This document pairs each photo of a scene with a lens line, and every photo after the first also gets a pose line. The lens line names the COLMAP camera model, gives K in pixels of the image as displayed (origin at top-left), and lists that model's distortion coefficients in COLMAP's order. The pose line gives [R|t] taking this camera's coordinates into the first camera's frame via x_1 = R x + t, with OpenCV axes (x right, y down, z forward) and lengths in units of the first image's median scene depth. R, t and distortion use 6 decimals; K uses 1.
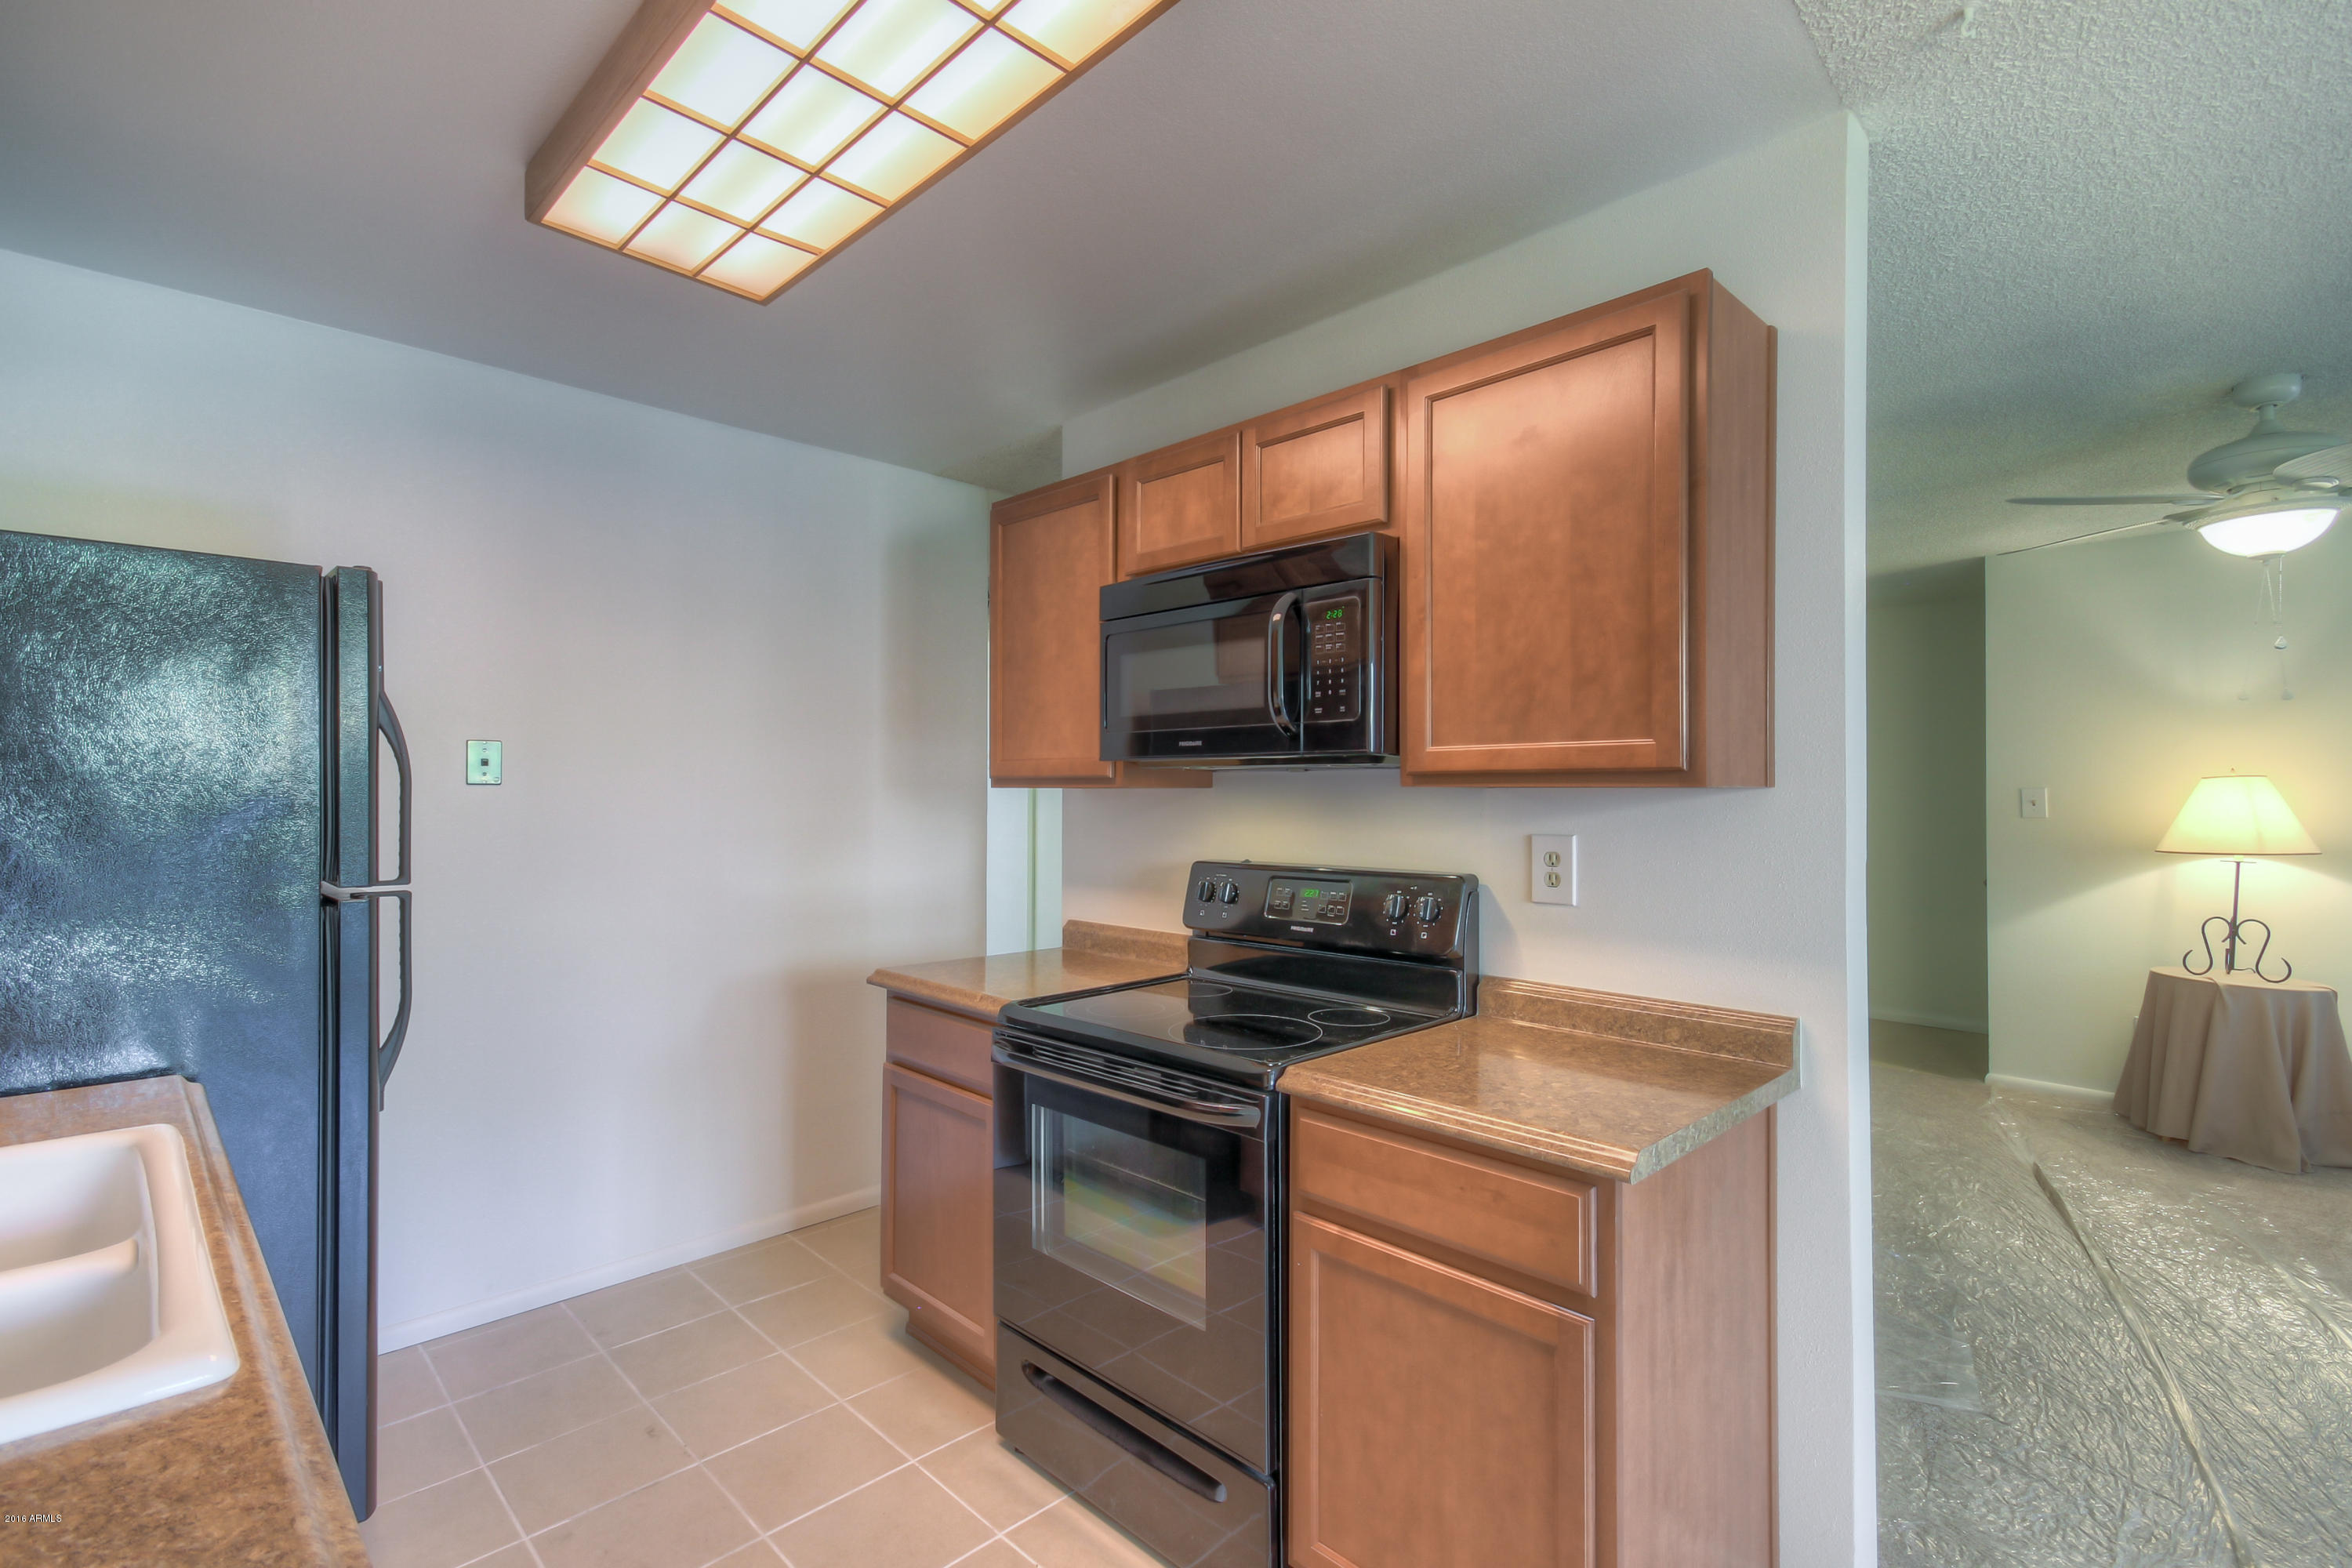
lens RADIAL K [[1088.5, 0, 1194.5], [0, 1088.5, 789.1], [0, 0, 1]] dist [0.003254, 0.003147]
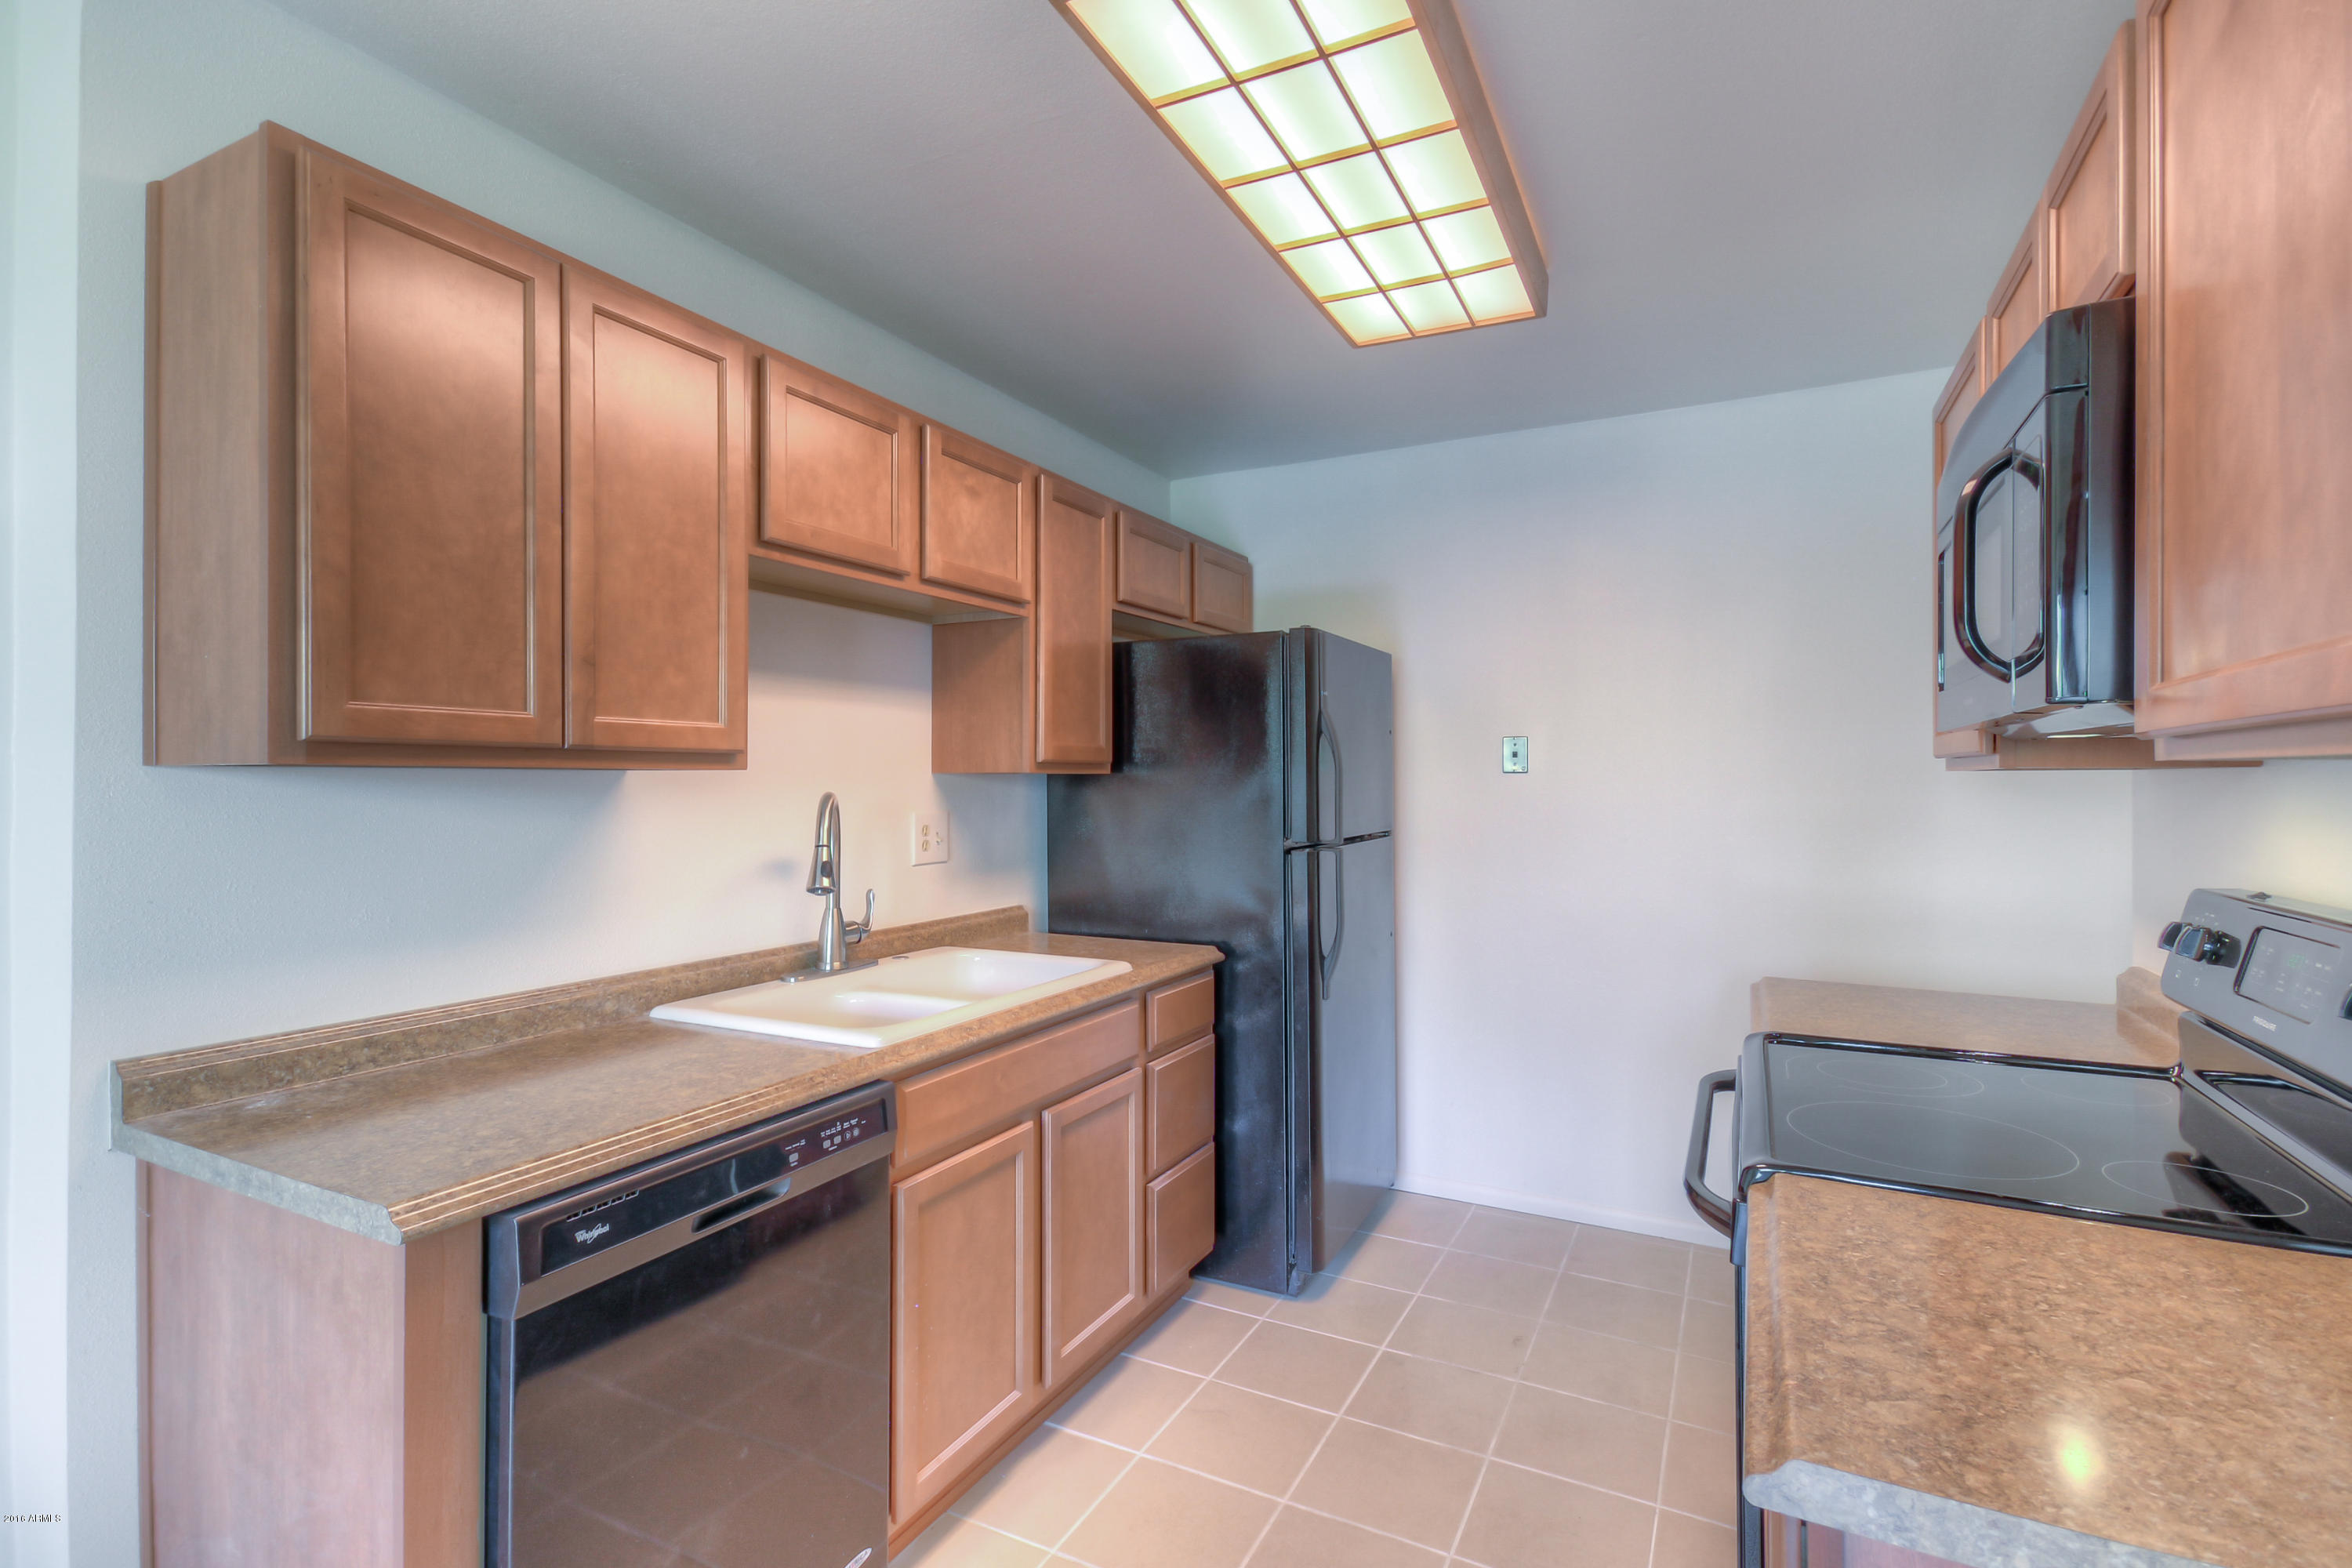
lens RADIAL K [[1088.5, 0, 1163.7], [0, 1088.5, 772.5], [0, 0, 1]] dist [0.003254, 0.003147]
pose [[0.288896, -0.010827, -0.957299, 0.402959], [0.008930, 0.999923, -0.008614, 0.002298], [0.957319, -0.006060, 0.288971, 0.273573]]
